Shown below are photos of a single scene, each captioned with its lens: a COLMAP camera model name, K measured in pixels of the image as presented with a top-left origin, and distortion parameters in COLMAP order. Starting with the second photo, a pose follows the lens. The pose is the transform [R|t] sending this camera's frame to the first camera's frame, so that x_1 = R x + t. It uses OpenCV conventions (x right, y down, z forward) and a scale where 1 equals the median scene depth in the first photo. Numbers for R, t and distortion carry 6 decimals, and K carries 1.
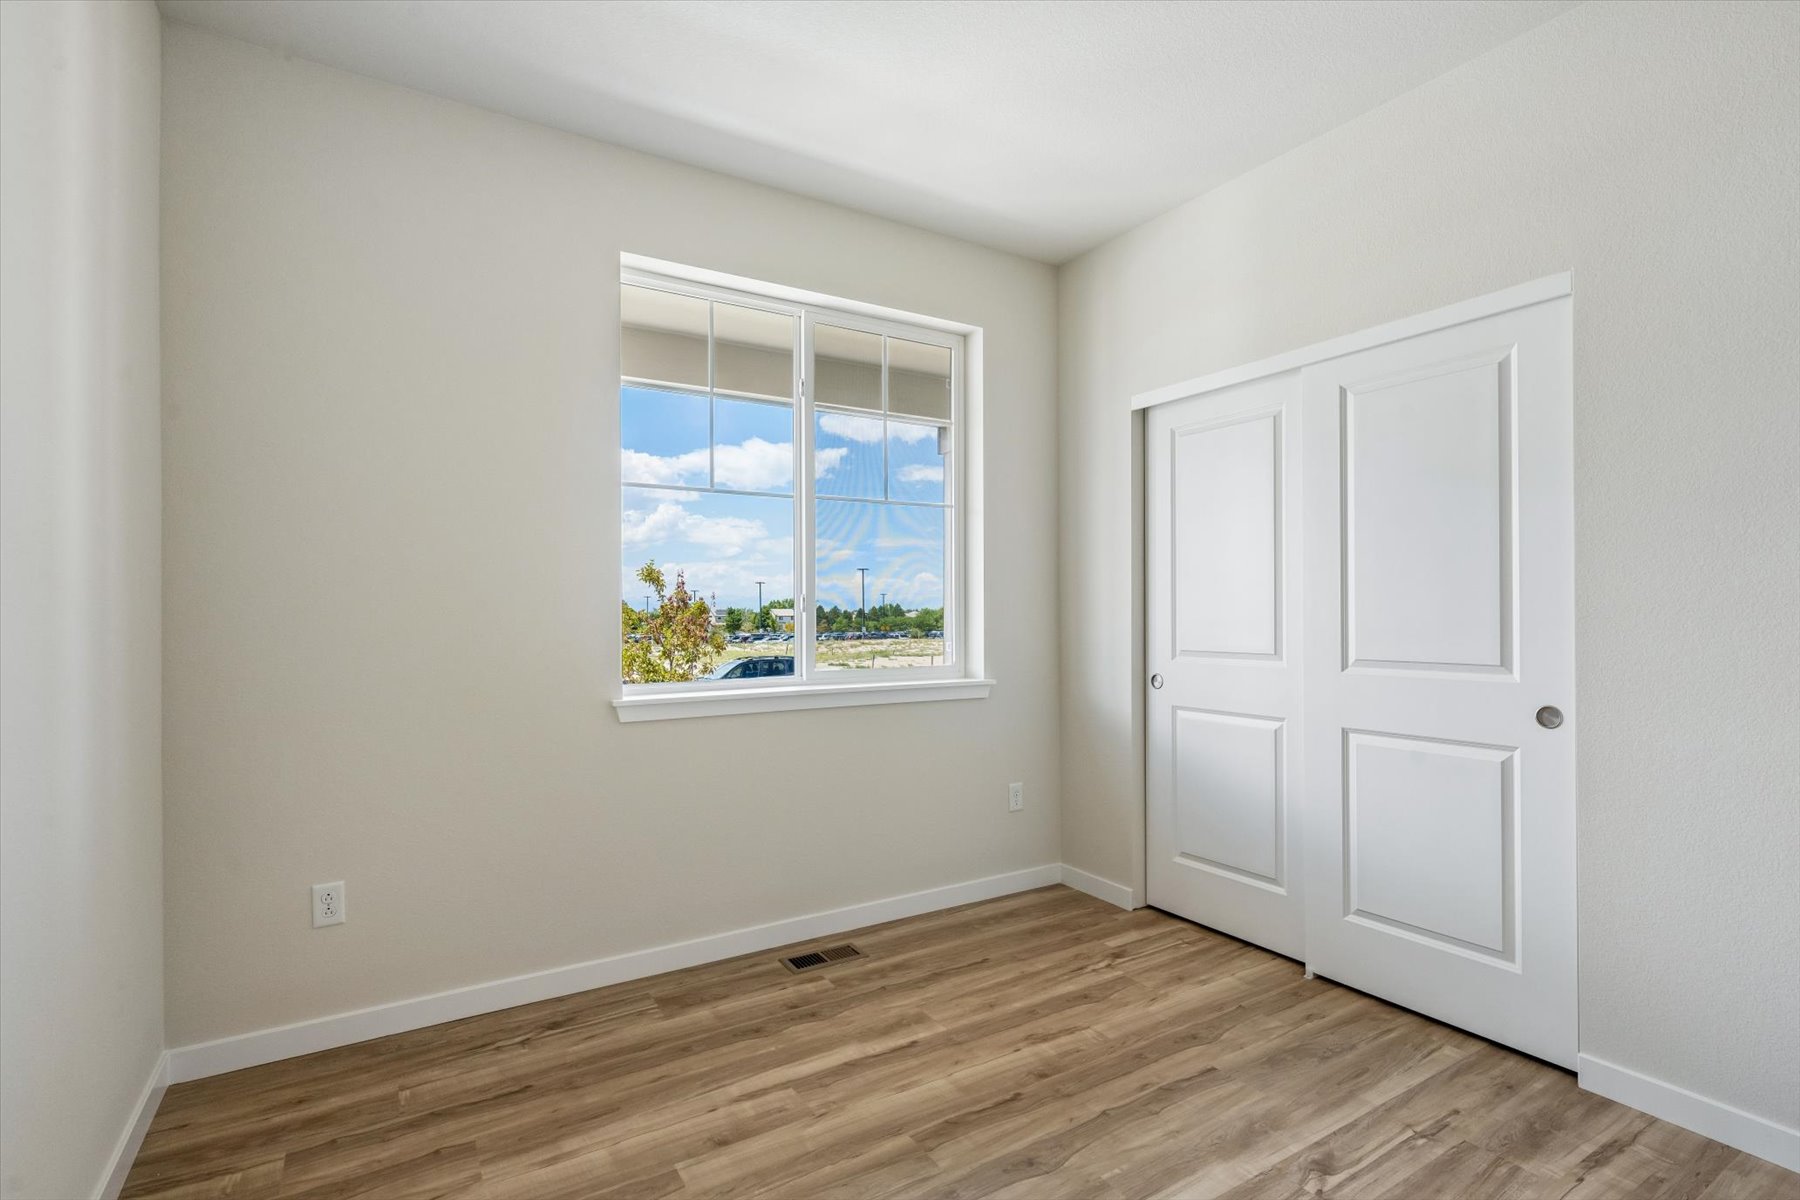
lens RADIAL K [[849.6, 0, 910.5], [0, 849.6, 602.6], [0, 0, 1]] dist [0.001938, -0.000130]
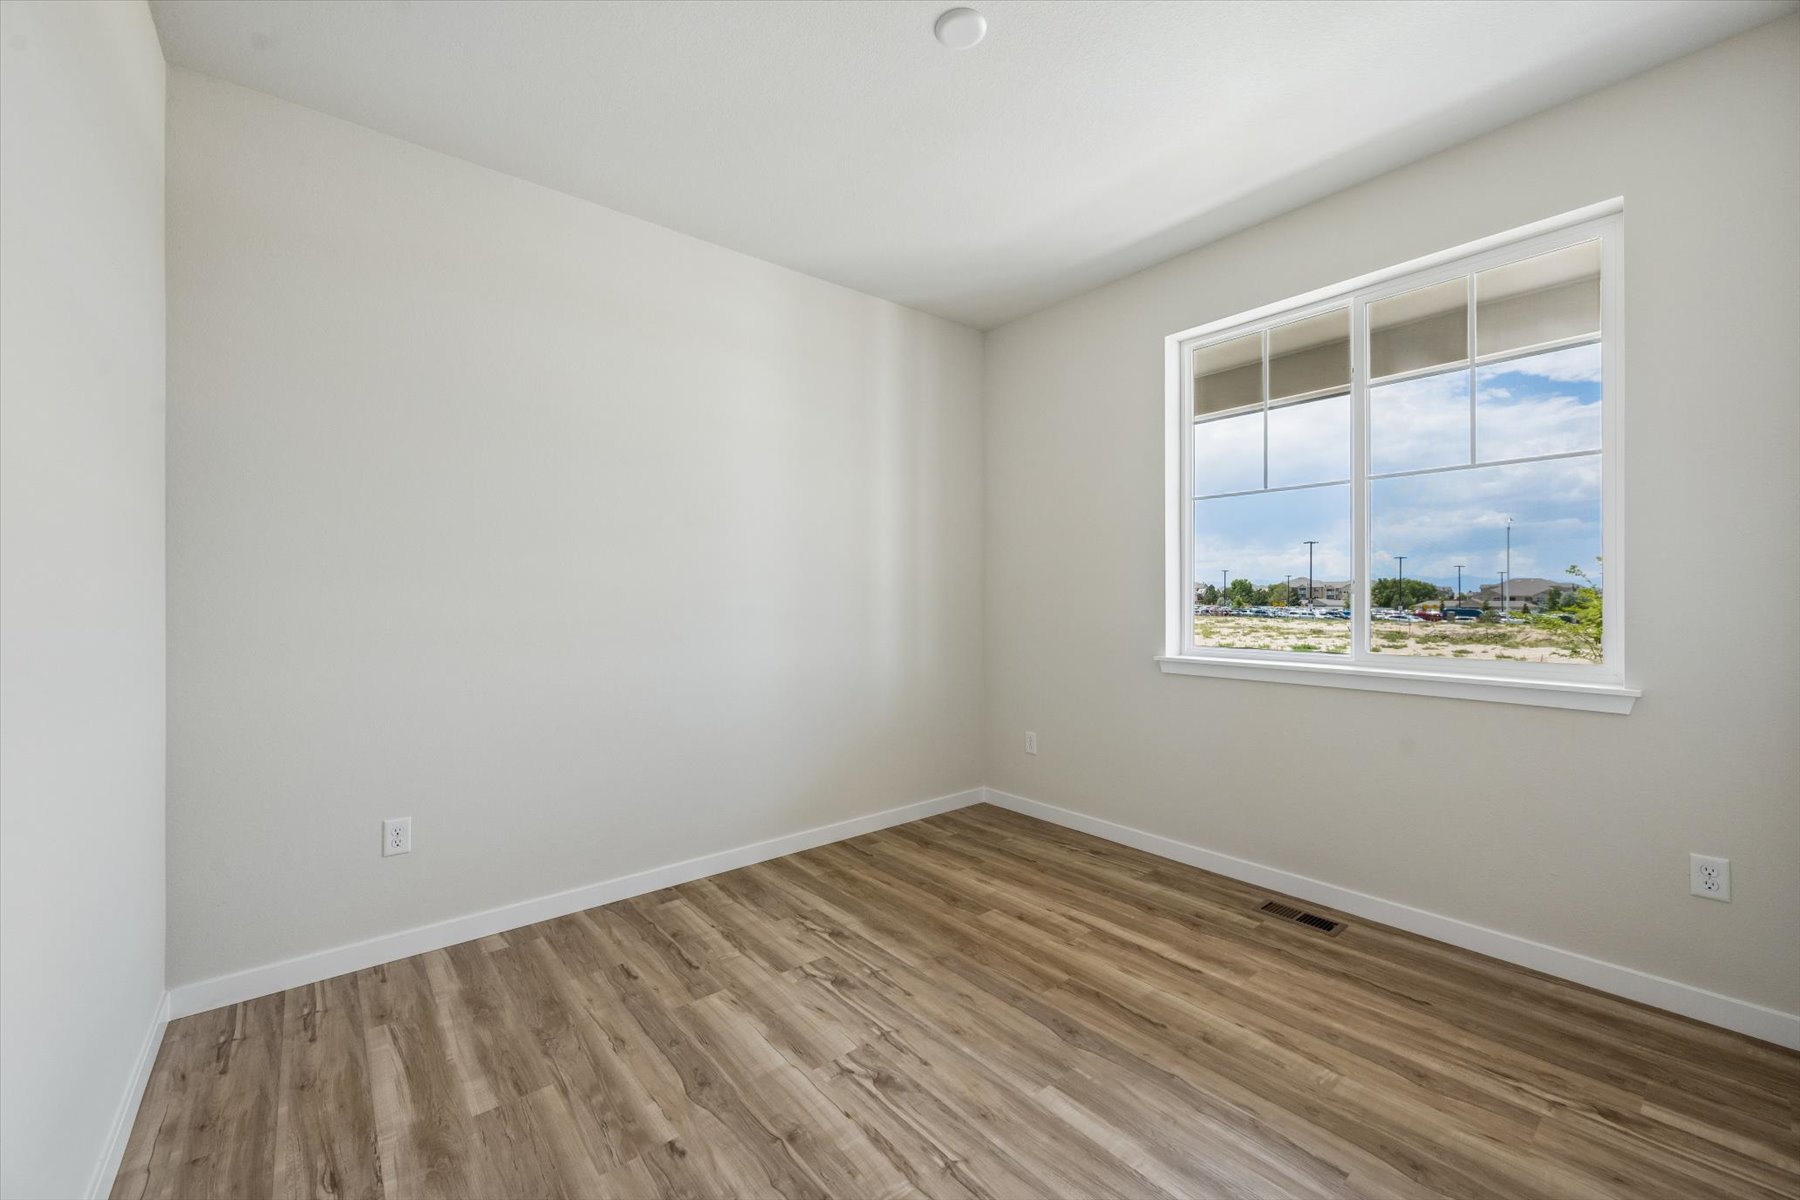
lens RADIAL K [[732.6, 0, 902.1], [0, 732.6, 598.4], [0, 0, 1]] dist [-0.002345, 0.000142]
pose [[0.120712, 0.005495, -0.992672, 0.850341], [0.011355, 0.999912, 0.006916, 0.006556], [0.992623, -0.012106, 0.120639, 0.453992]]
